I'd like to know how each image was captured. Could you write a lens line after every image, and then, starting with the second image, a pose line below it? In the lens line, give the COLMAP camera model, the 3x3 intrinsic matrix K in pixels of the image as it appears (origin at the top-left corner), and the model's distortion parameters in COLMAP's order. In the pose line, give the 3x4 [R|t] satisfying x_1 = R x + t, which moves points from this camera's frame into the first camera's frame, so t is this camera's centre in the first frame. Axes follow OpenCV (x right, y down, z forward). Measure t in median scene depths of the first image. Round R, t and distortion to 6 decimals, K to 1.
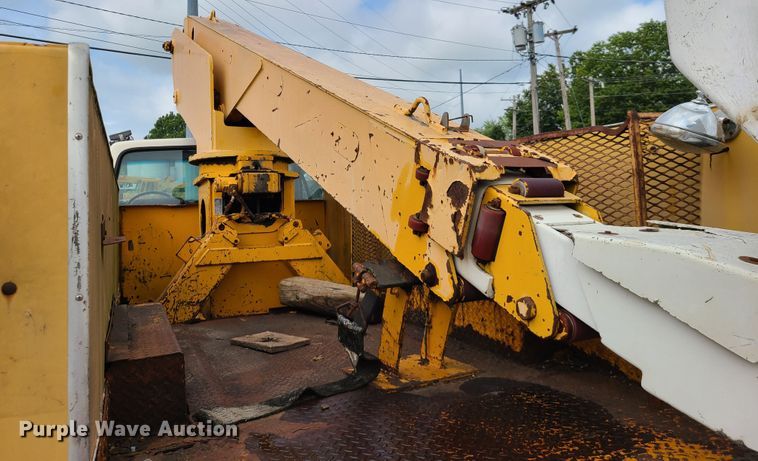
lens RADIAL K [[573.5, 0, 373.2], [0, 573.5, 166.1], [0, 0, 1]] dist [0.041764, -0.005567]
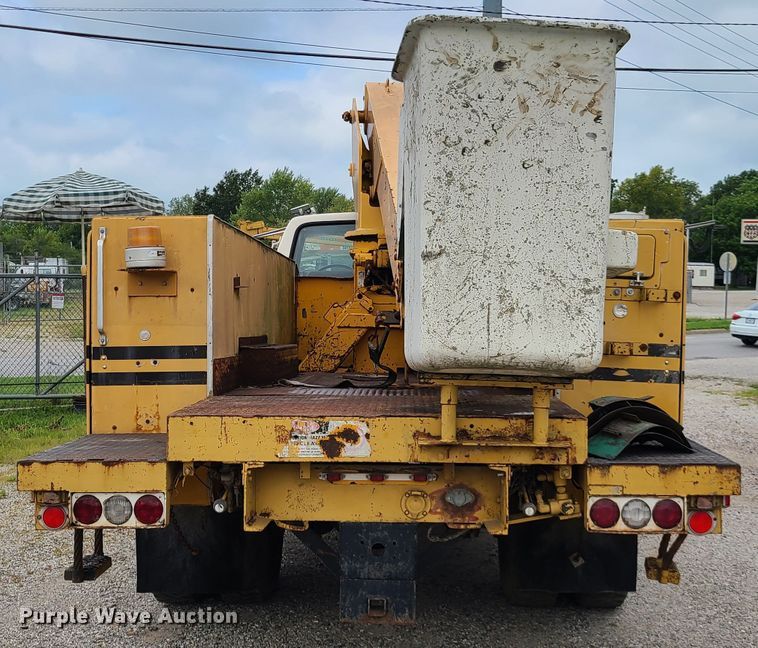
lens RADIAL K [[1117.2, 0, 379.1], [0, 1117.2, 321.3], [0, 0, 1]] dist [0.015425, 0.000000]
pose [[0.908220, 0.046807, -0.415866, 1.421320], [-0.009602, 0.995795, 0.091110, -0.098743], [0.418382, -0.078755, 0.904850, -2.056568]]
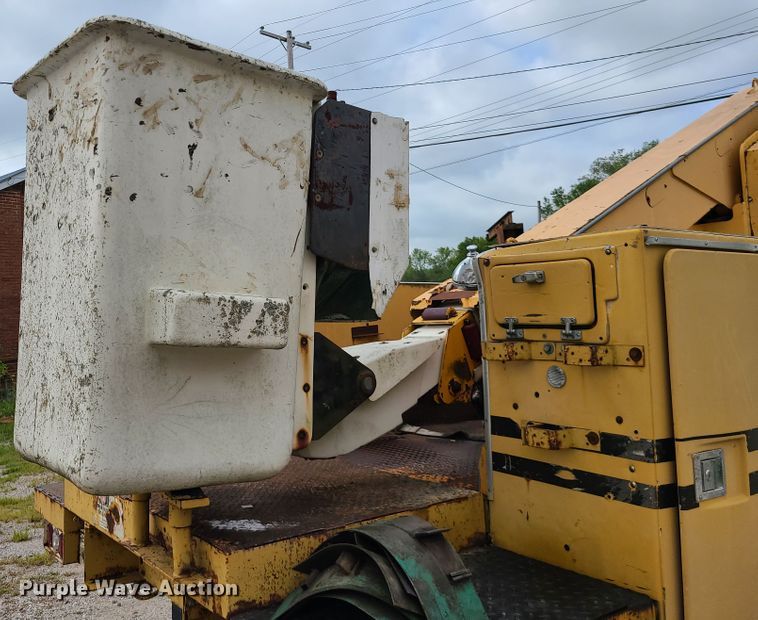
lens RADIAL K [[717.8, 0, 275.3], [0, 717.8, 257.9], [0, 0, 1]] dist [0.024588, 0.000000]
pose [[0.136666, -0.063451, -0.988583, 1.960730], [0.104729, 0.993279, -0.049275, -0.059037], [0.985066, -0.096799, 0.142393, 0.257473]]
